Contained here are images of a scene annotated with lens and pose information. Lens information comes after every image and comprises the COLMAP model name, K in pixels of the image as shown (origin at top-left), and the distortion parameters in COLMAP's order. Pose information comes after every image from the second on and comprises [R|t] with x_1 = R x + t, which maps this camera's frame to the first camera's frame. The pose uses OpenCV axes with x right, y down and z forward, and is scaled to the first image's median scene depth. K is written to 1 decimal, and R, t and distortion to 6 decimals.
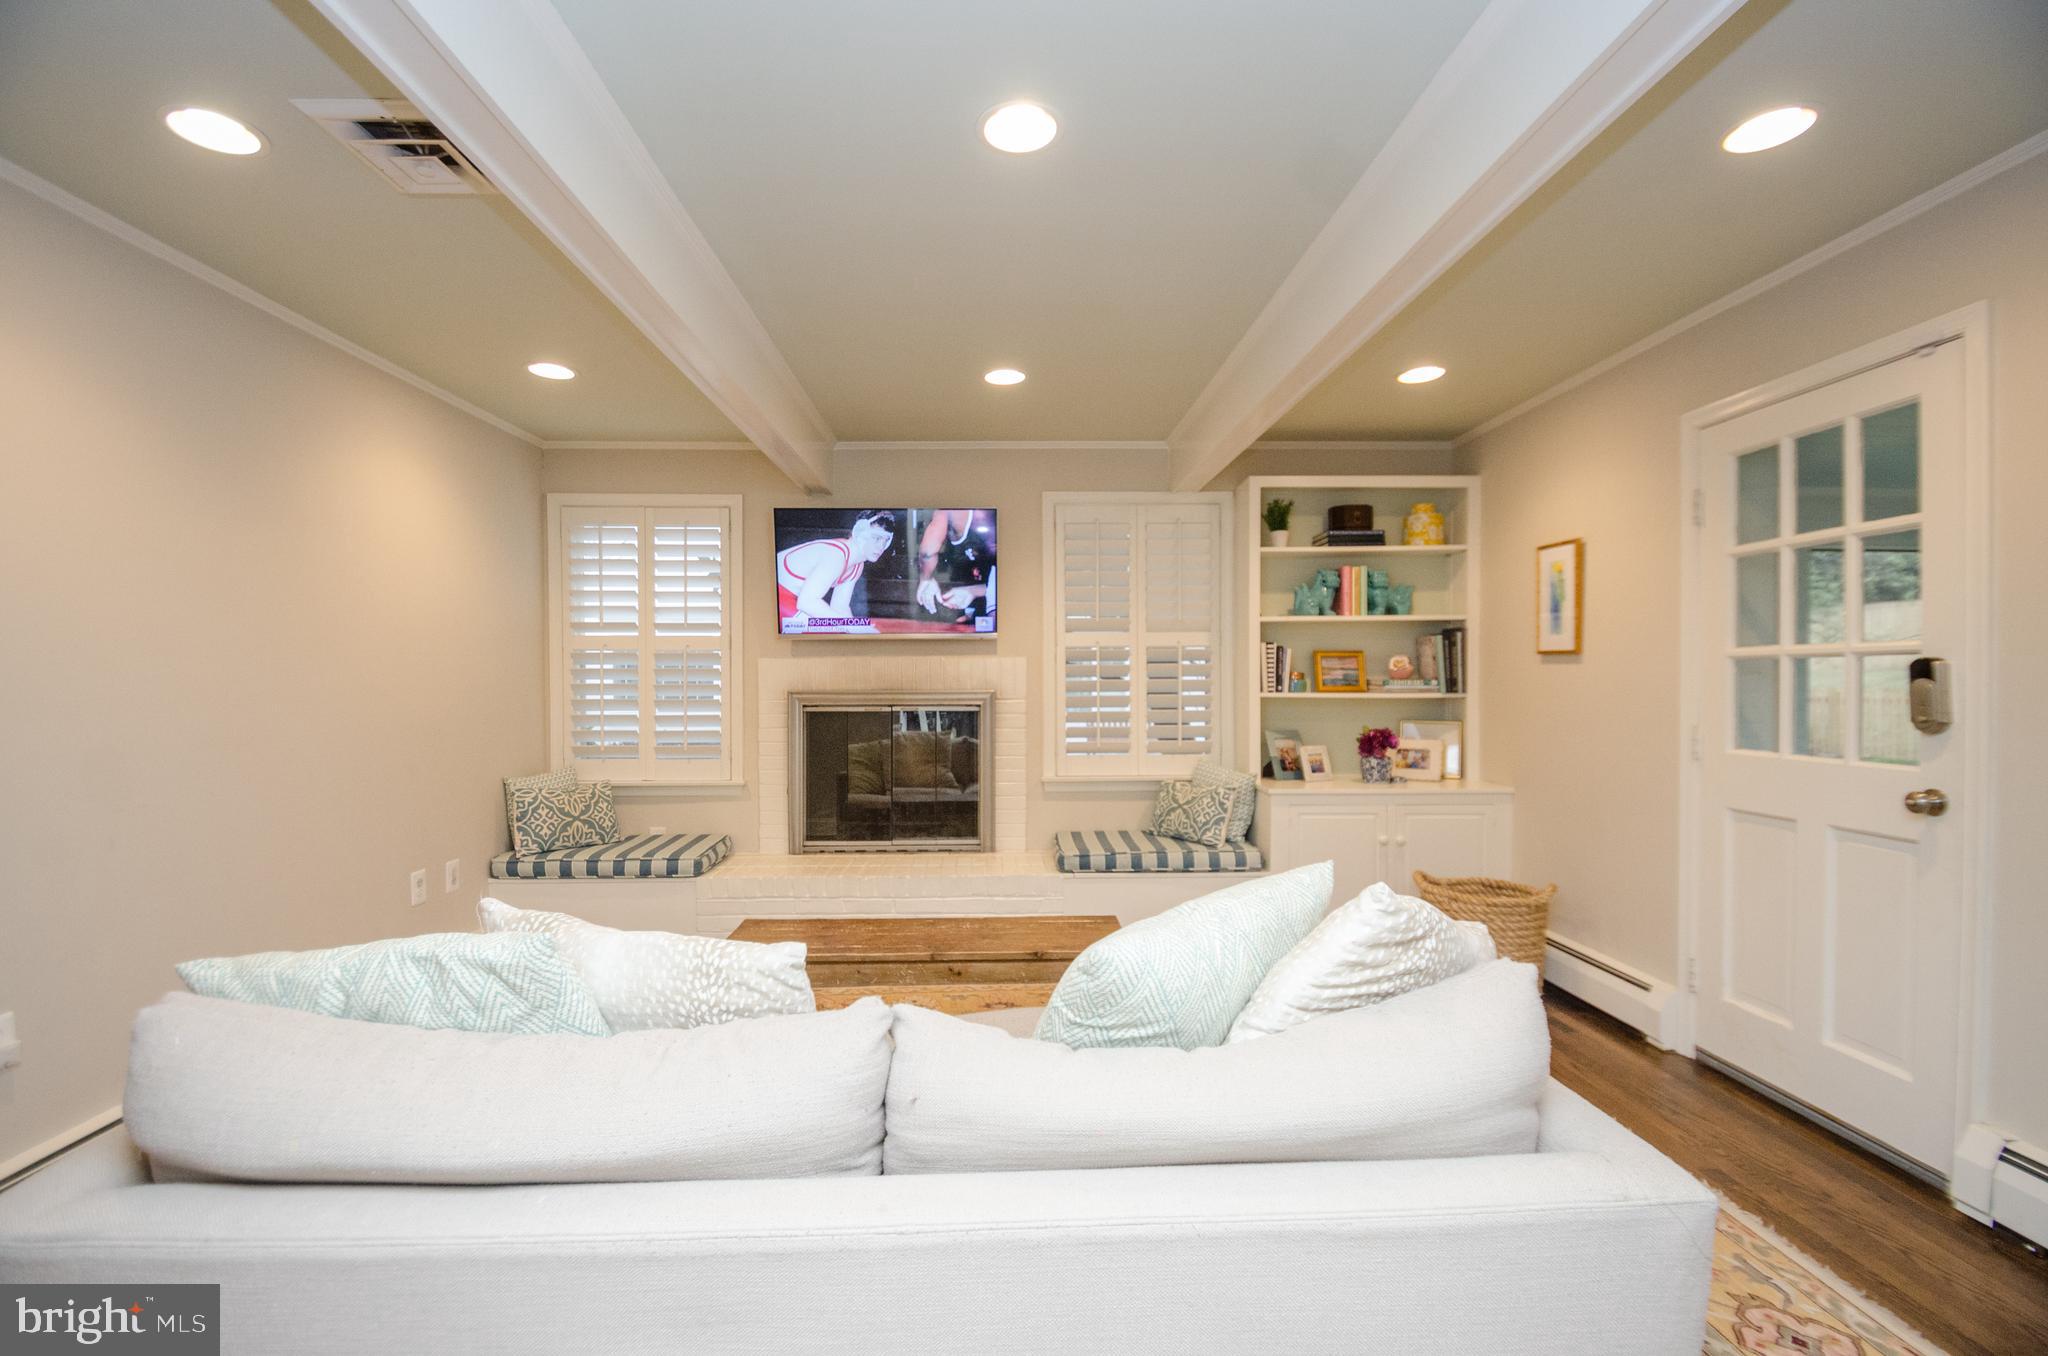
lens RADIAL K [[896.7, 0, 1006.9], [0, 896.7, 690.6], [0, 0, 1]] dist [0.001712, -0.000887]
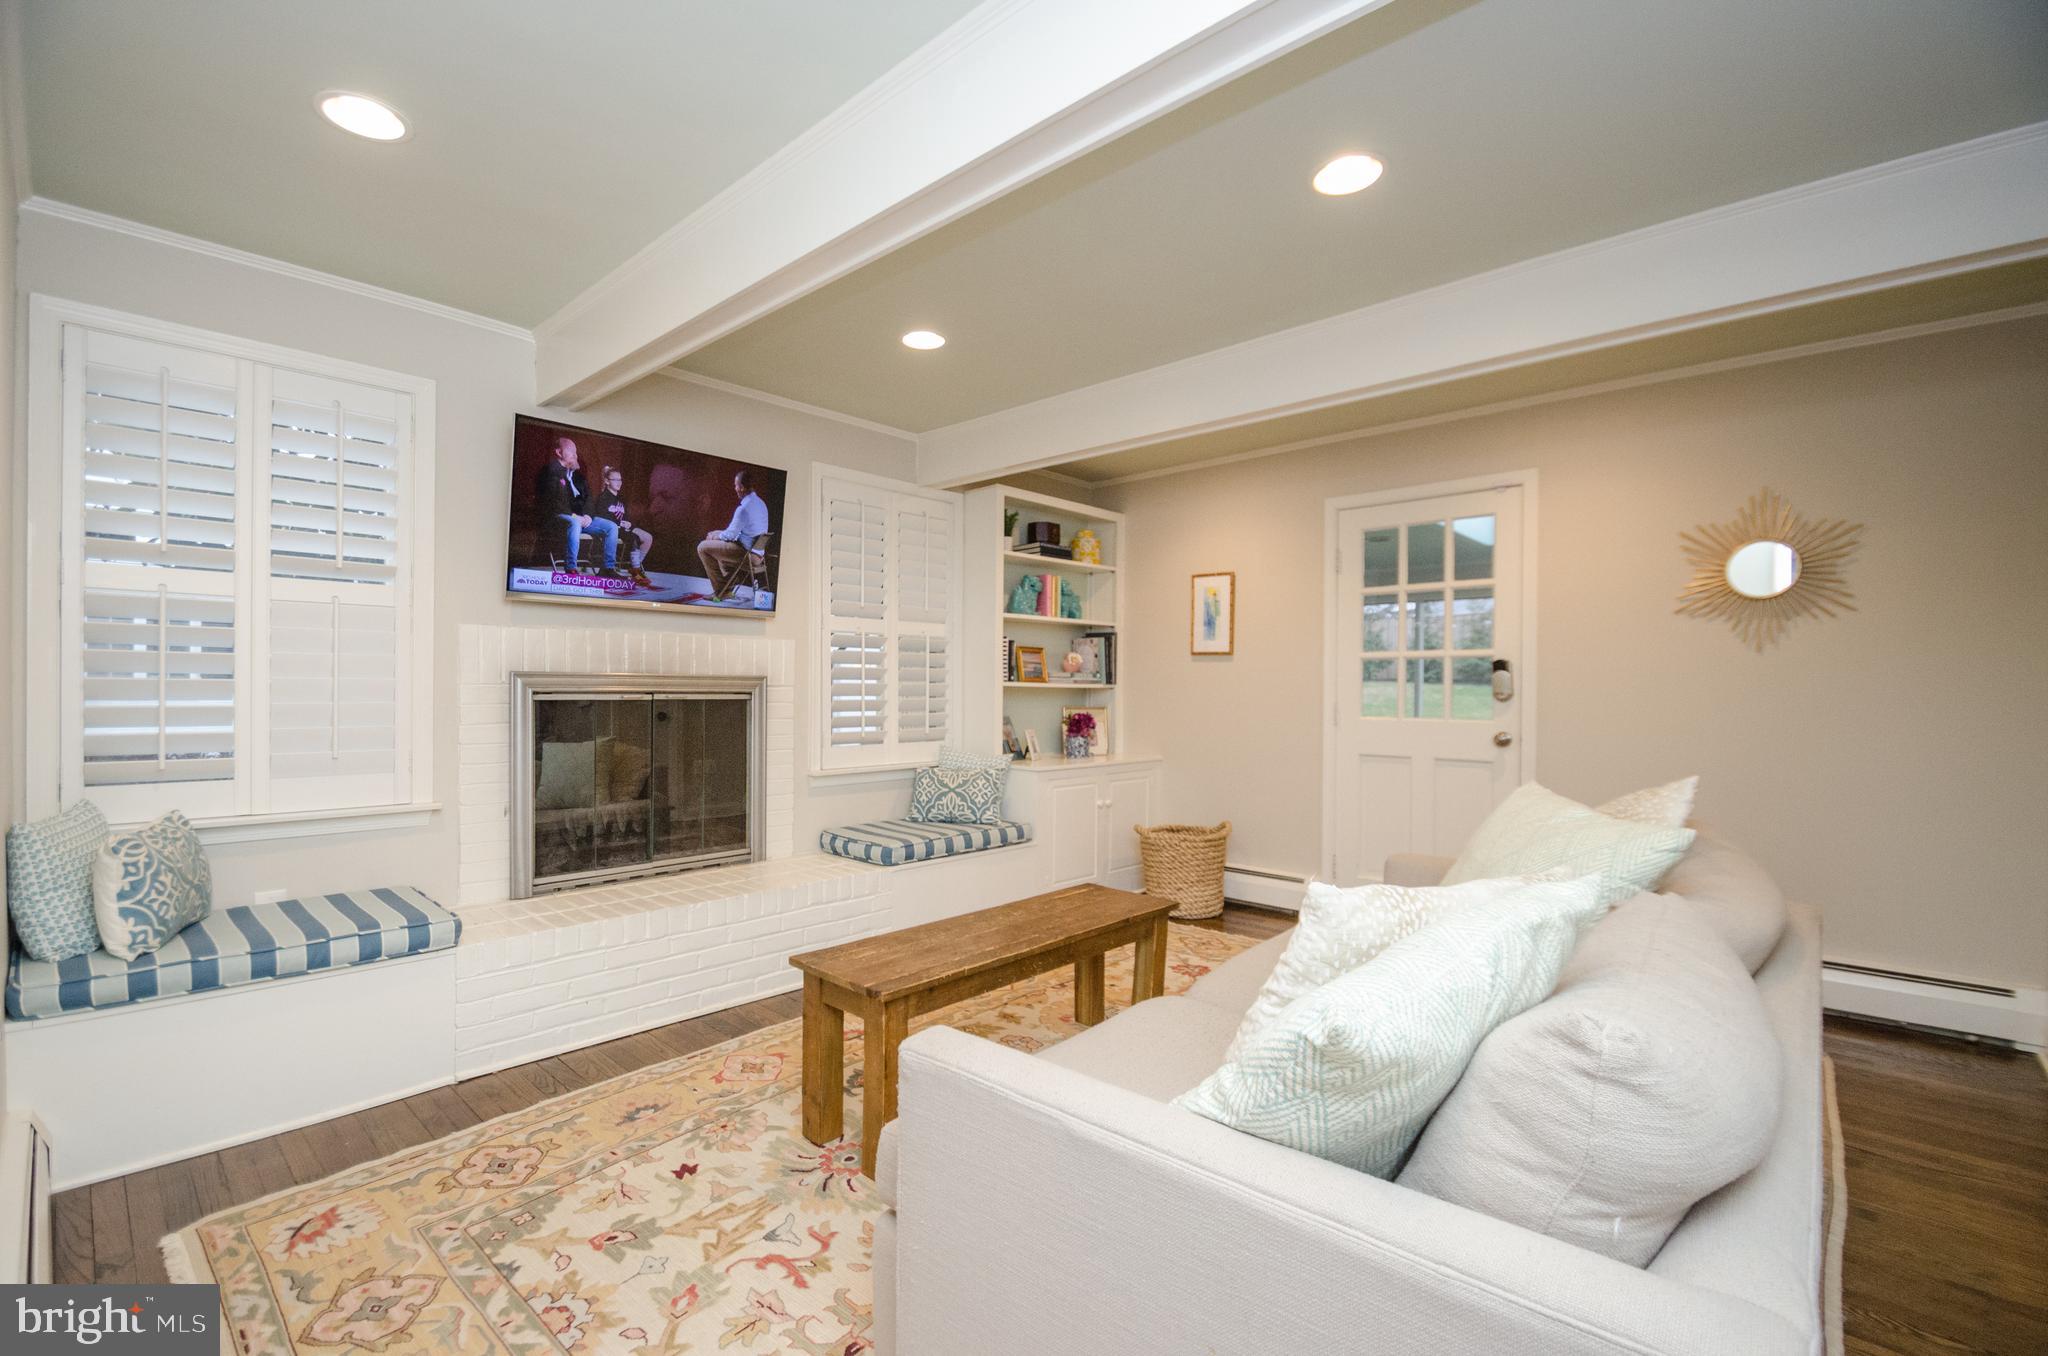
lens RADIAL K [[896.7, 0, 1006.9], [0, 896.7, 690.6], [0, 0, 1]] dist [0.001712, -0.000887]
pose [[0.705935, 0.006528, 0.708246, -0.487184], [-0.000804, 0.999964, -0.008415, 0.021940], [-0.708276, 0.005371, 0.705915, 0.219317]]
